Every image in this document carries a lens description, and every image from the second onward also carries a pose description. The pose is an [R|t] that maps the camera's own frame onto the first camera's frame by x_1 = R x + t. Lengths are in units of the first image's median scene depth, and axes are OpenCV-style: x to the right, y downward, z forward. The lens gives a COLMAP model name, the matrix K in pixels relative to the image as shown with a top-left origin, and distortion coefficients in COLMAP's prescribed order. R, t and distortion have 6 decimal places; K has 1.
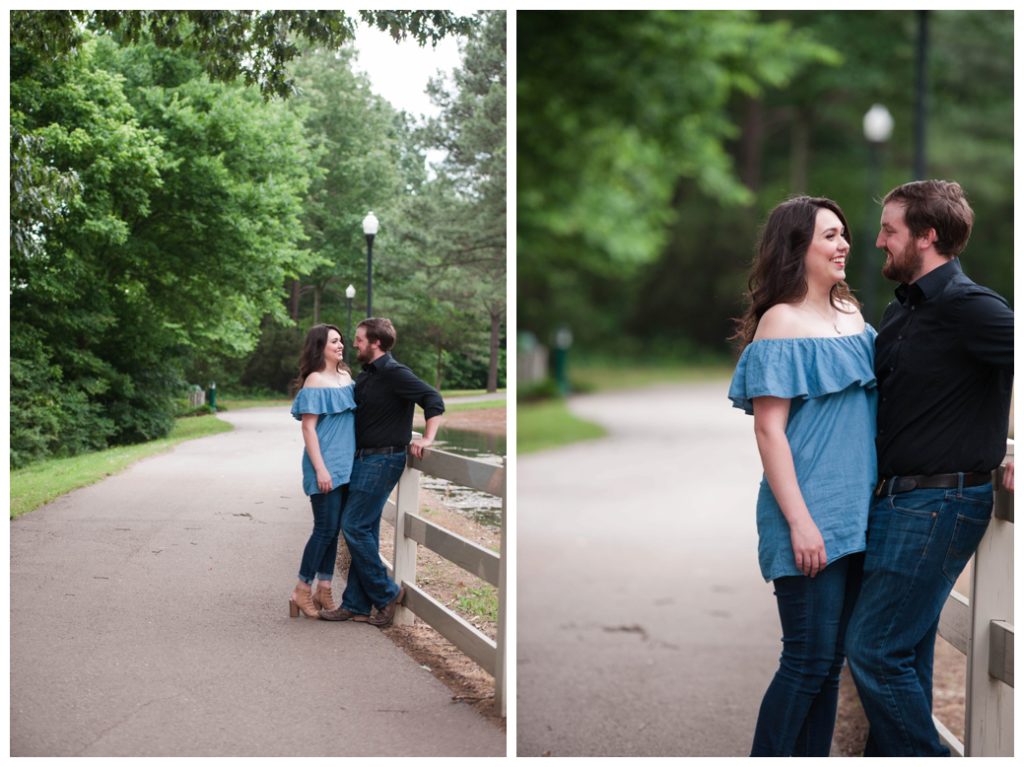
lens RADIAL K [[2095.0, 0, 511.2], [0, 2095.0, 380.8], [0, 0, 1]] dist [0.184994, 0.000000]
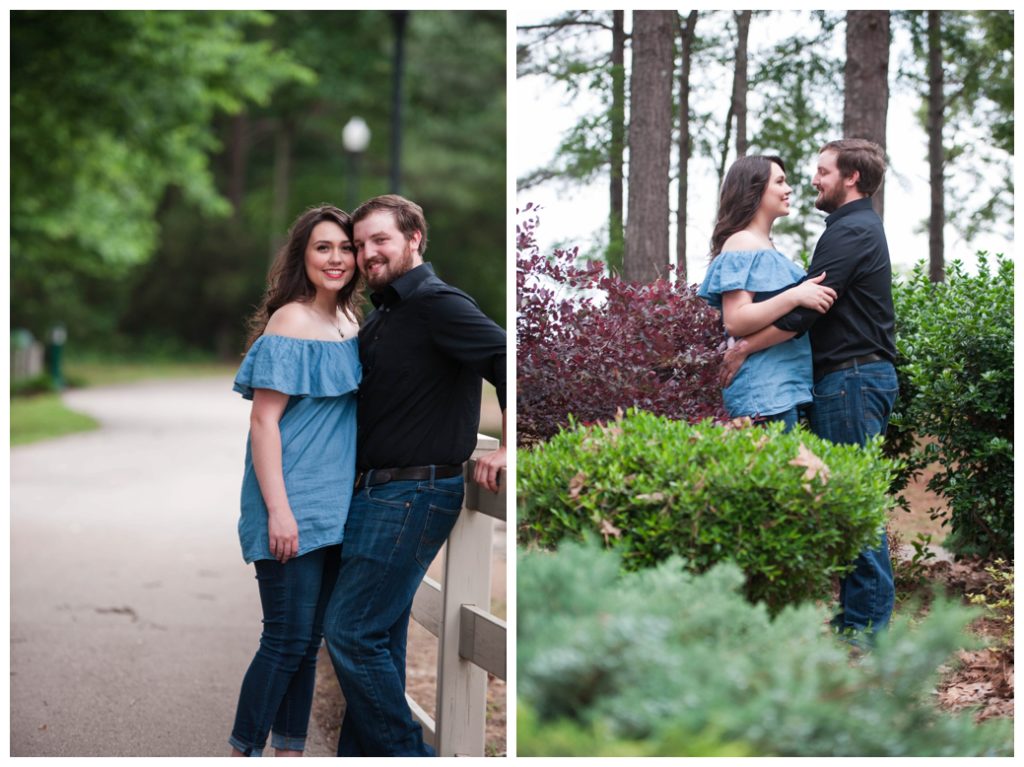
lens RADIAL K [[4762.0, 0, 512.2], [0, 4762.0, 383.1], [0, 0, 1]] dist [-0.051670, 0.000000]
pose [[0.998511, 0.006956, -0.054104, 0.381067], [-0.006251, 0.999893, 0.013195, -0.029295], [0.054190, -0.012837, 0.998448, -1.377397]]
